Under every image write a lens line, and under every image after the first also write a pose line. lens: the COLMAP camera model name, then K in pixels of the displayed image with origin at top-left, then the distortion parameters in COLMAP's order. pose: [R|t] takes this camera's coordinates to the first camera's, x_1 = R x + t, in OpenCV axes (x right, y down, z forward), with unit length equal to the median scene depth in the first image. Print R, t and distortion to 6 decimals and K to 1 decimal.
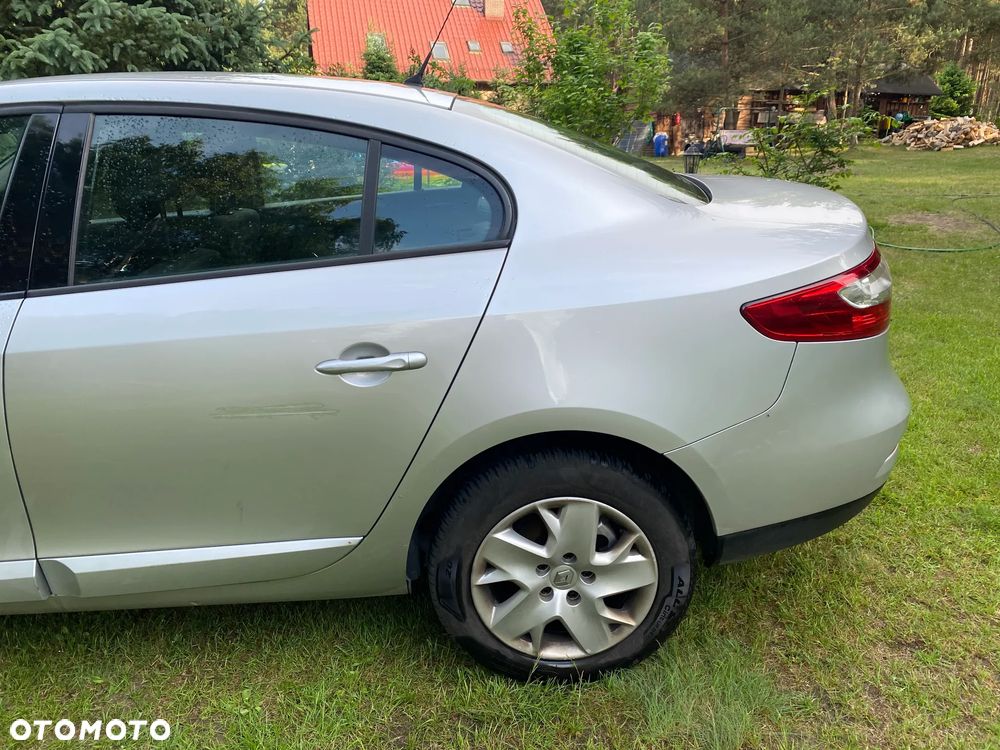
lens RADIAL K [[761.7, 0, 504.6], [0, 761.7, 380.6], [0, 0, 1]] dist [0.016226, -0.010718]
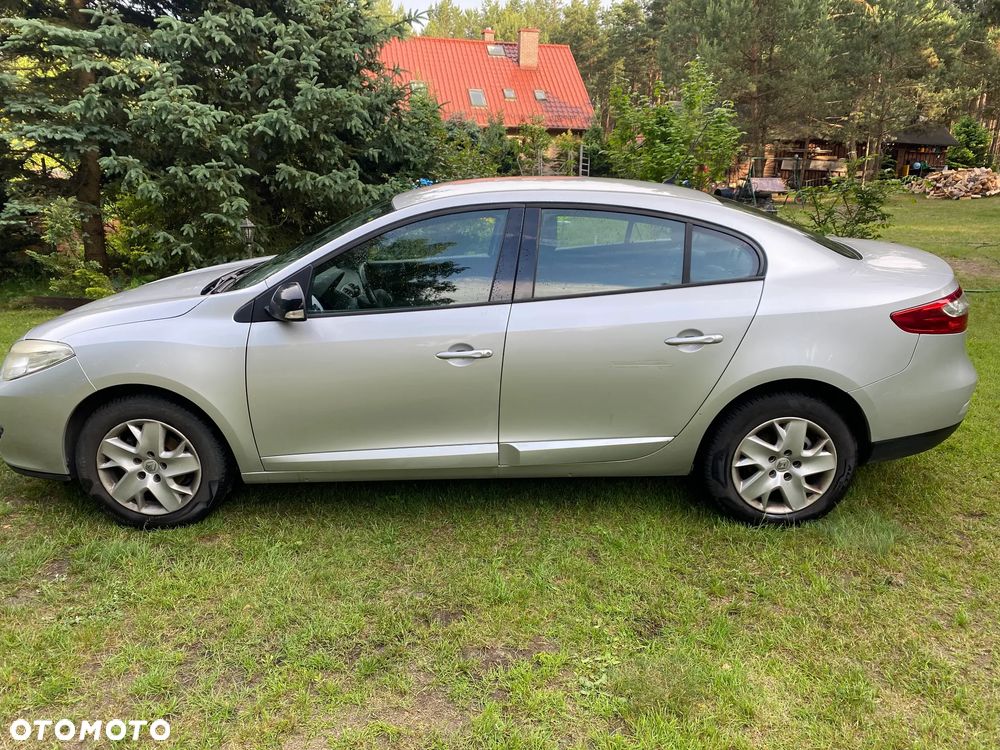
lens RADIAL K [[761.7, 0, 492.1], [0, 761.7, 375.0], [0, 0, 1]] dist [0.016226, -0.010718]
pose [[0.999404, 0.021915, -0.026673, -0.176290], [-0.023261, 0.998414, -0.051268, 0.048935], [0.025507, 0.051858, 0.998329, -0.256516]]
